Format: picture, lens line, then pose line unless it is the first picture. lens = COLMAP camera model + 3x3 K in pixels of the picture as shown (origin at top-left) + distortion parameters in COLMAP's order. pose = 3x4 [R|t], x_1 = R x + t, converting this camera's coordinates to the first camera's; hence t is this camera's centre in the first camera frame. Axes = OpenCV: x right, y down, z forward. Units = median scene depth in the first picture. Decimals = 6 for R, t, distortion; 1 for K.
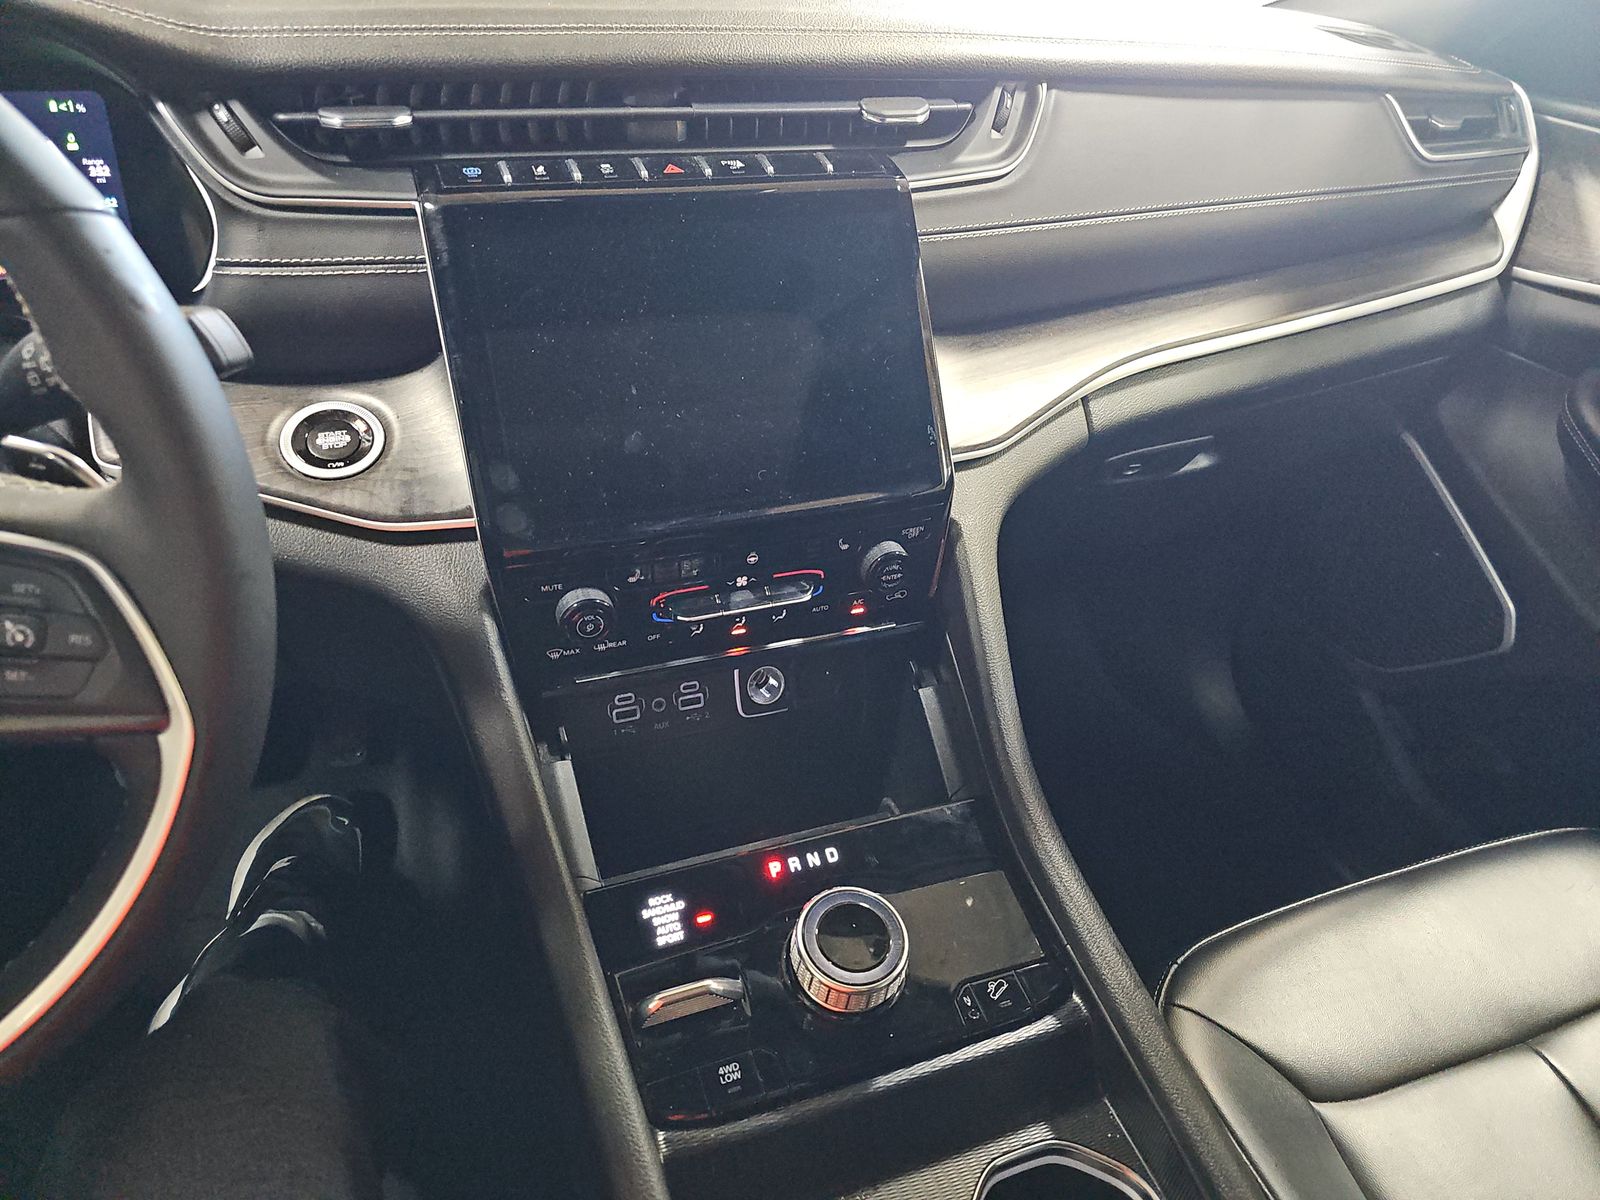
lens RADIAL K [[1087.0, 0, 796.8], [0, 1087.0, 608.3], [0, 0, 1]] dist [0.078073, -0.083940]
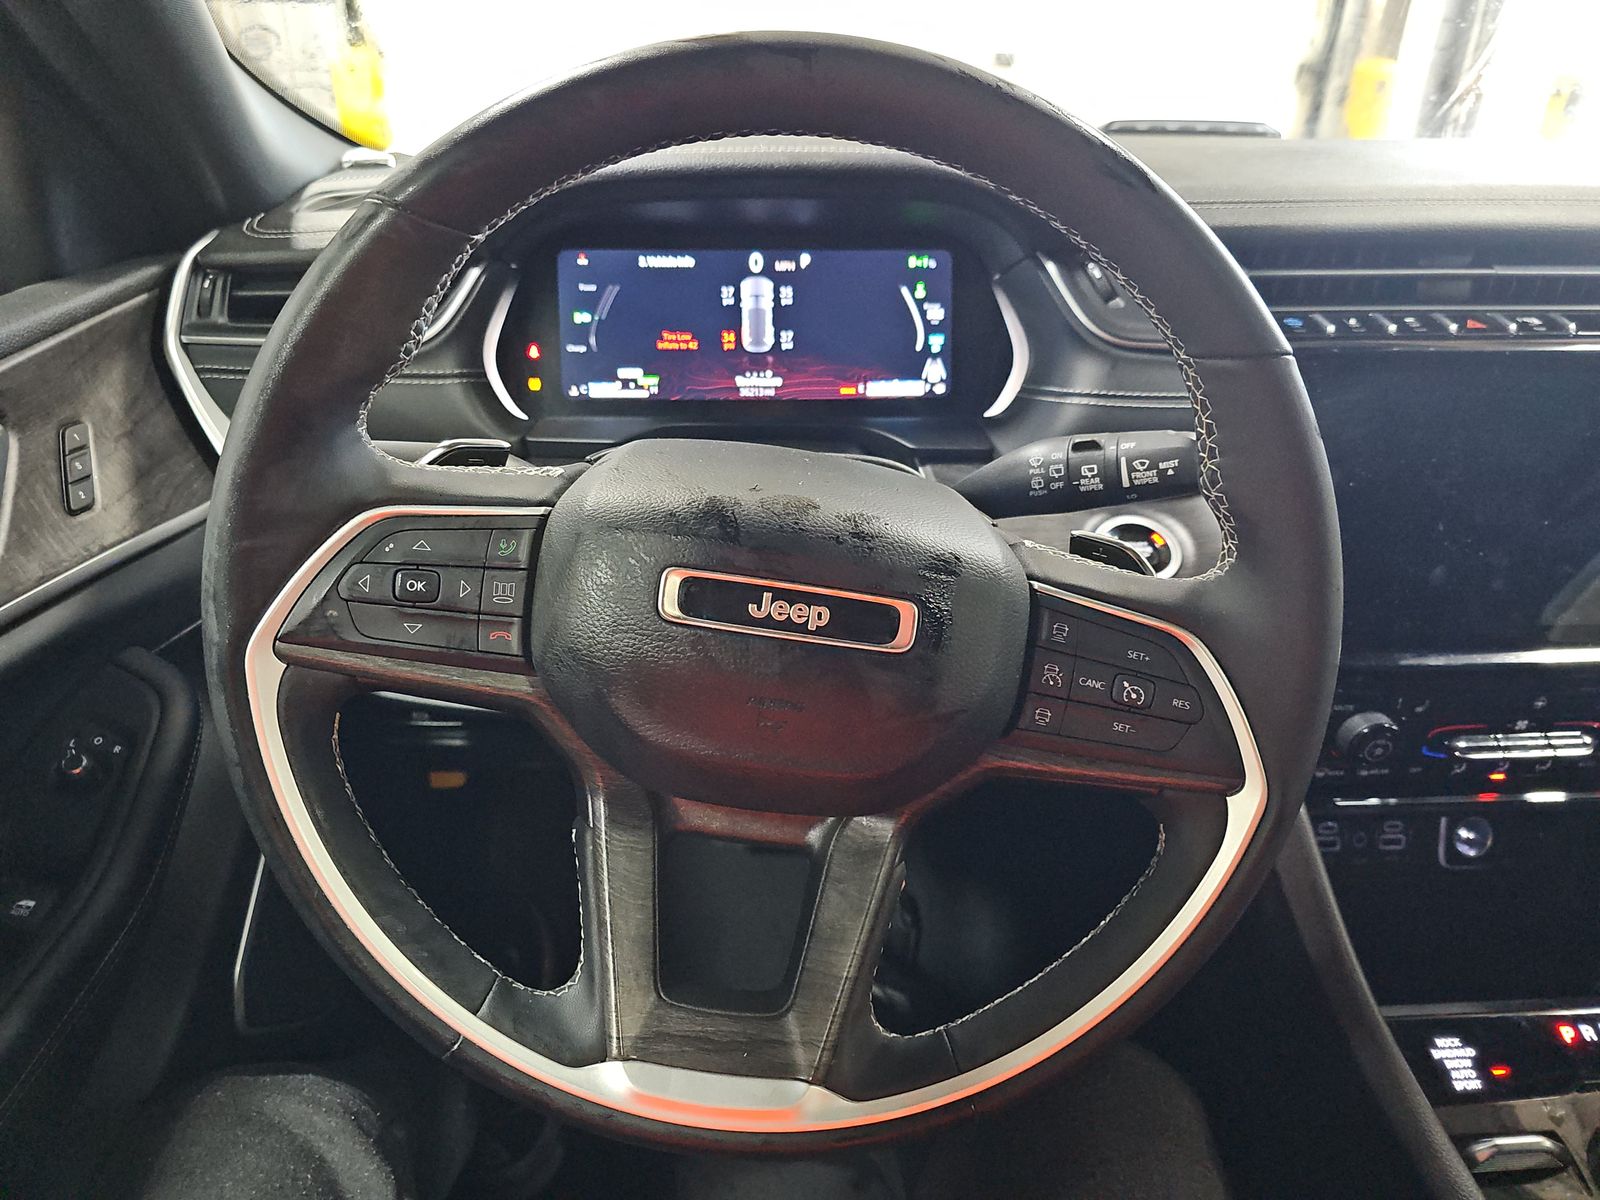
lens RADIAL K [[1081.5, 0, 800.0], [0, 1081.5, 600.0], [0, 0, 1]] dist [-0.004360, -0.001685]
pose [[0.957420, 0.096272, -0.272176, -0.443991], [-0.130463, 0.985286, -0.110415, 0.059388], [0.257541, 0.141223, 0.955892, -0.116492]]
